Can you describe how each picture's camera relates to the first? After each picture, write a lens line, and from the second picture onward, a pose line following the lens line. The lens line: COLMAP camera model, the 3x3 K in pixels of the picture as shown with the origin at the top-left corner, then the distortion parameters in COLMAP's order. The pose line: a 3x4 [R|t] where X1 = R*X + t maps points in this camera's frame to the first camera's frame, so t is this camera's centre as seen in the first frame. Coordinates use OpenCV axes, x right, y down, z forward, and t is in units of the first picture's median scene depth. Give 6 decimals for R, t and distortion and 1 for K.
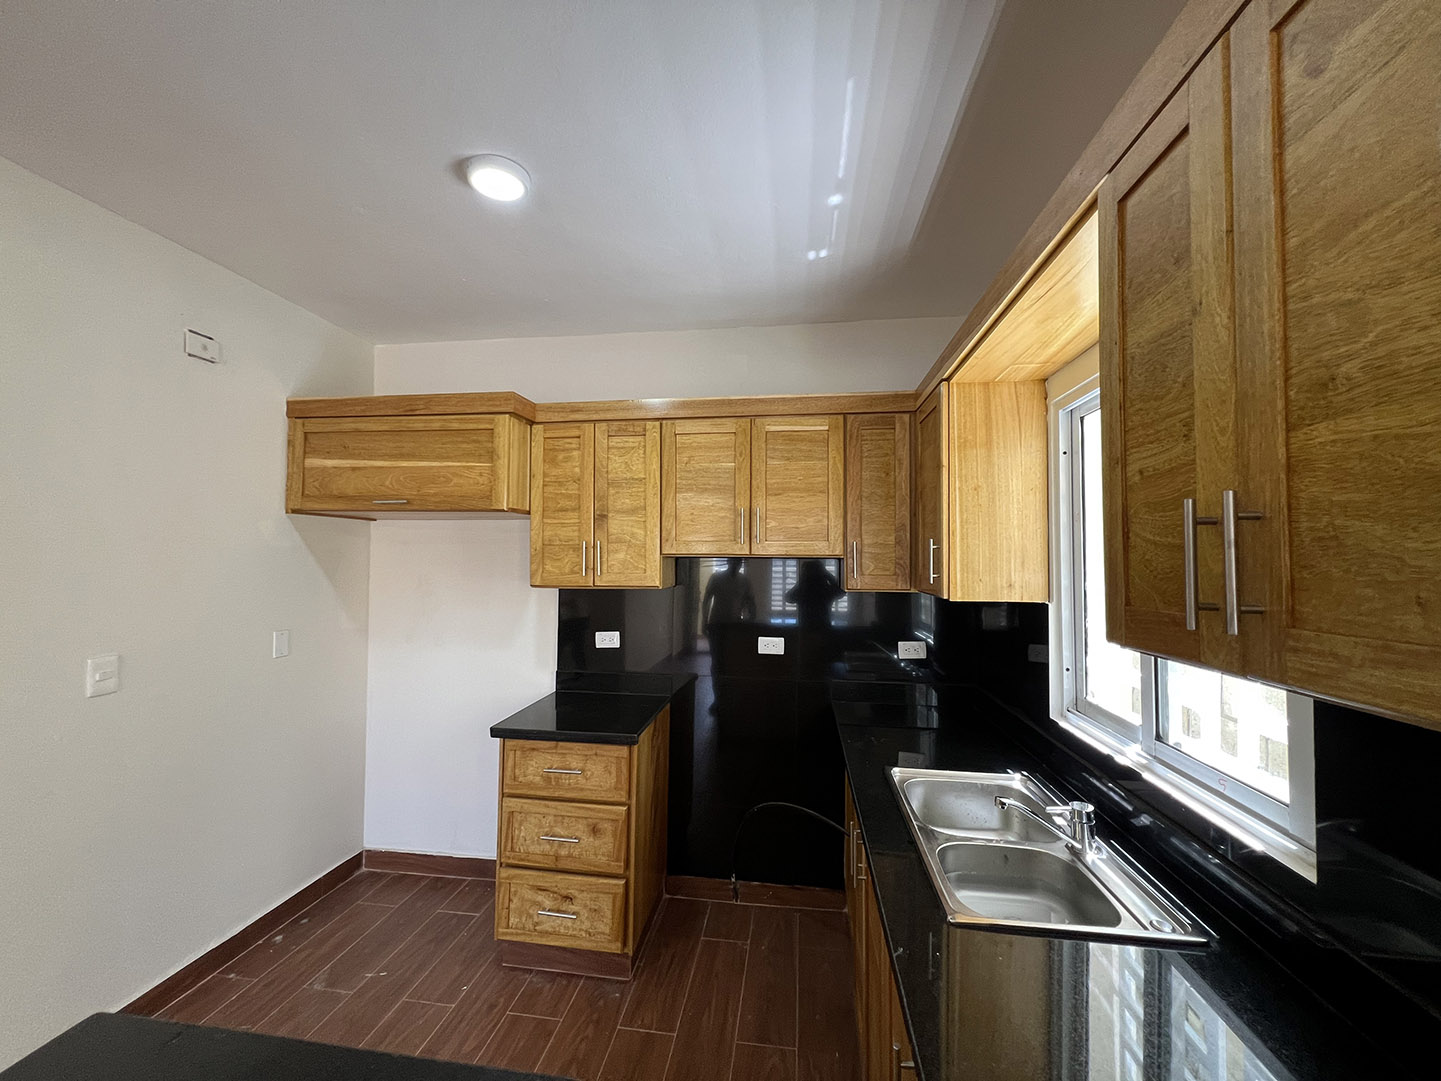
lens RADIAL K [[573.6, 0, 719.0], [0, 573.6, 545.1], [0, 0, 1]] dist [-0.000835, 0.000093]
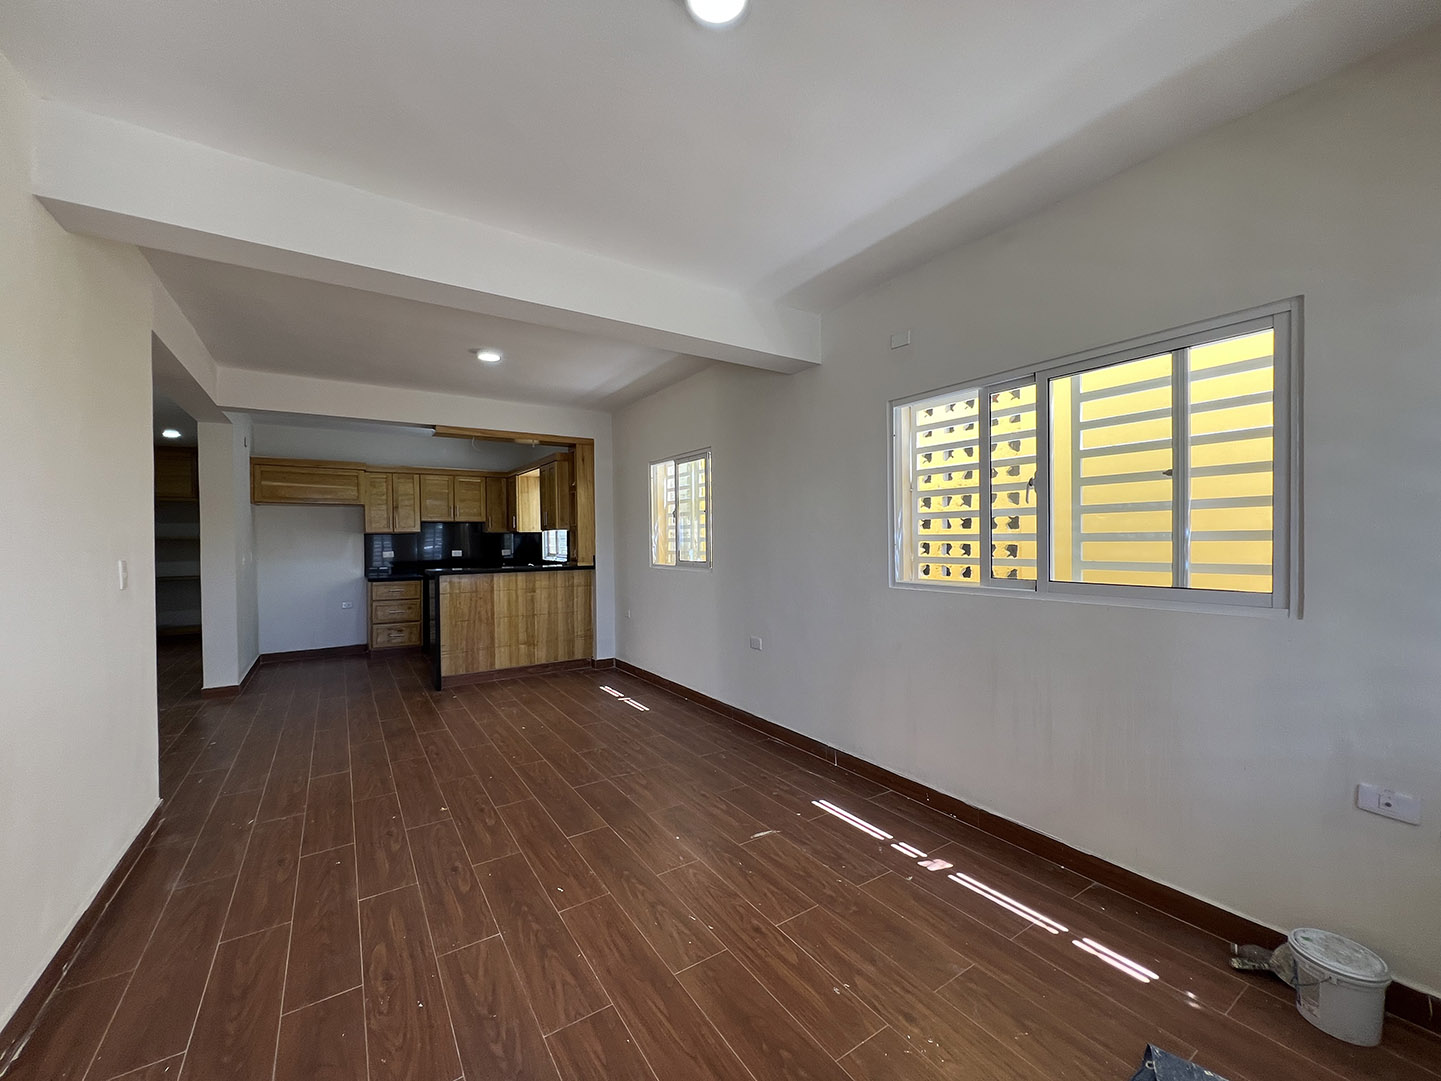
lens RADIAL K [[579.2, 0, 720.0], [0, 579.2, 544.0], [0, 0, 1]] dist [-0.000423, 0.000278]
pose [[0.749887, -0.023606, 0.661145, -0.922122], [0.001180, 0.999409, 0.034345, 0.035848], [-0.661565, -0.024975, 0.749472, -2.241568]]
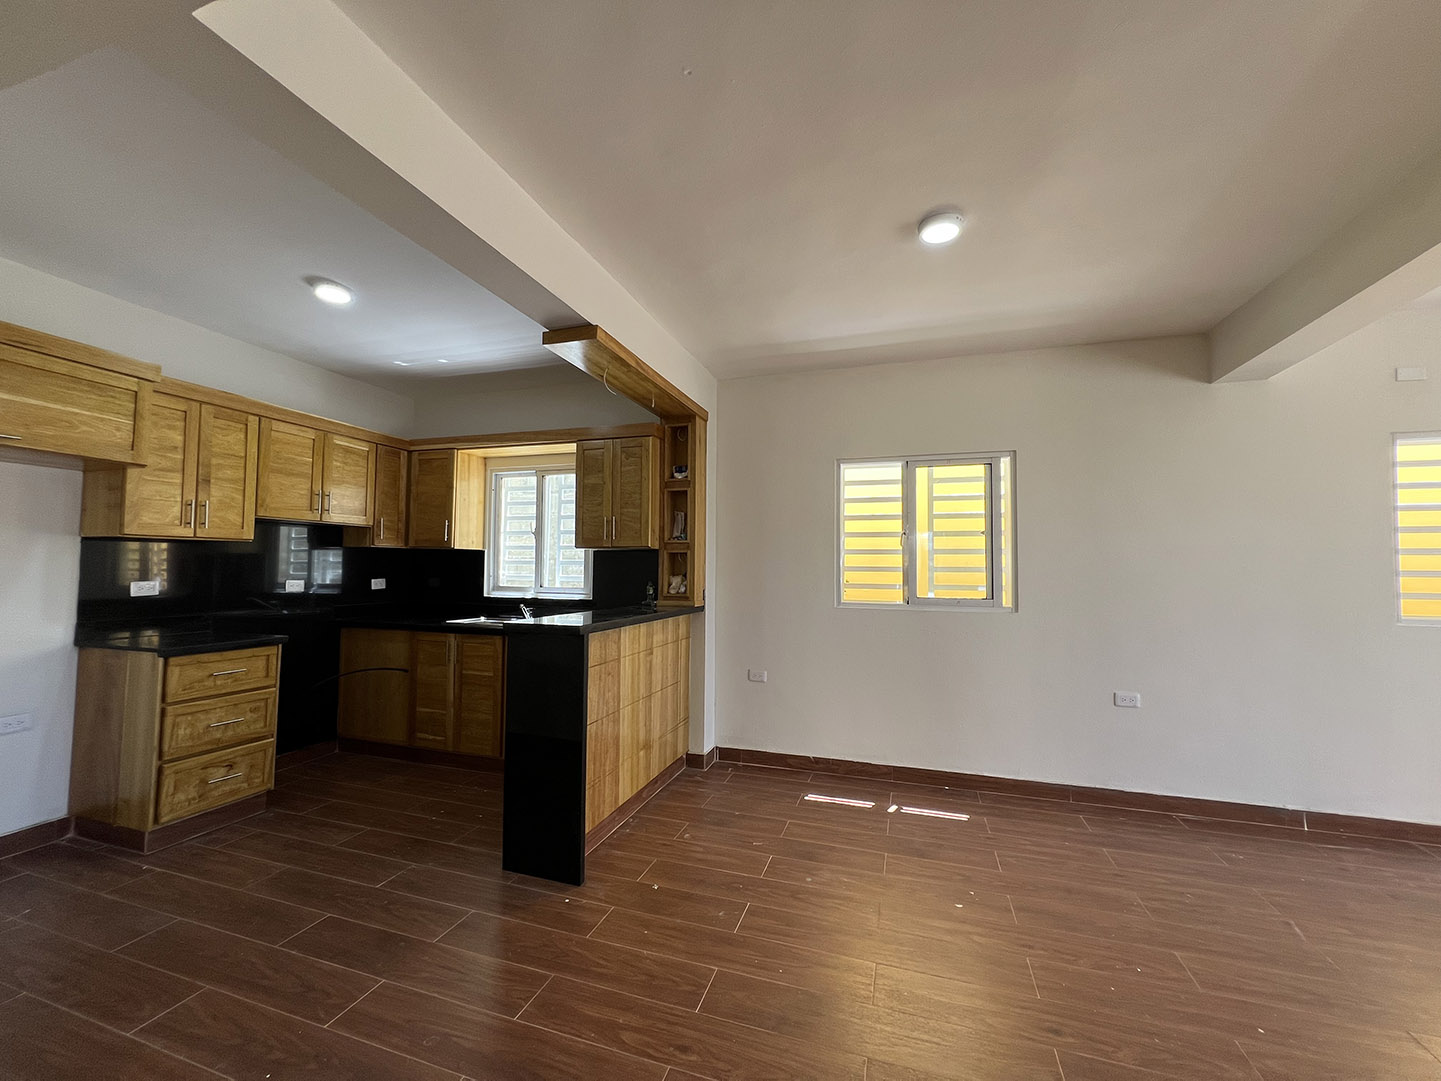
lens RADIAL K [[579.2, 0, 720.0], [0, 579.2, 544.0], [0, 0, 1]] dist [-0.000423, 0.000278]
pose [[0.178517, 0.036864, 0.983246, -1.264974], [-0.032659, 0.998969, -0.031524, 0.091452], [-0.983395, -0.026485, 0.179536, -0.323805]]
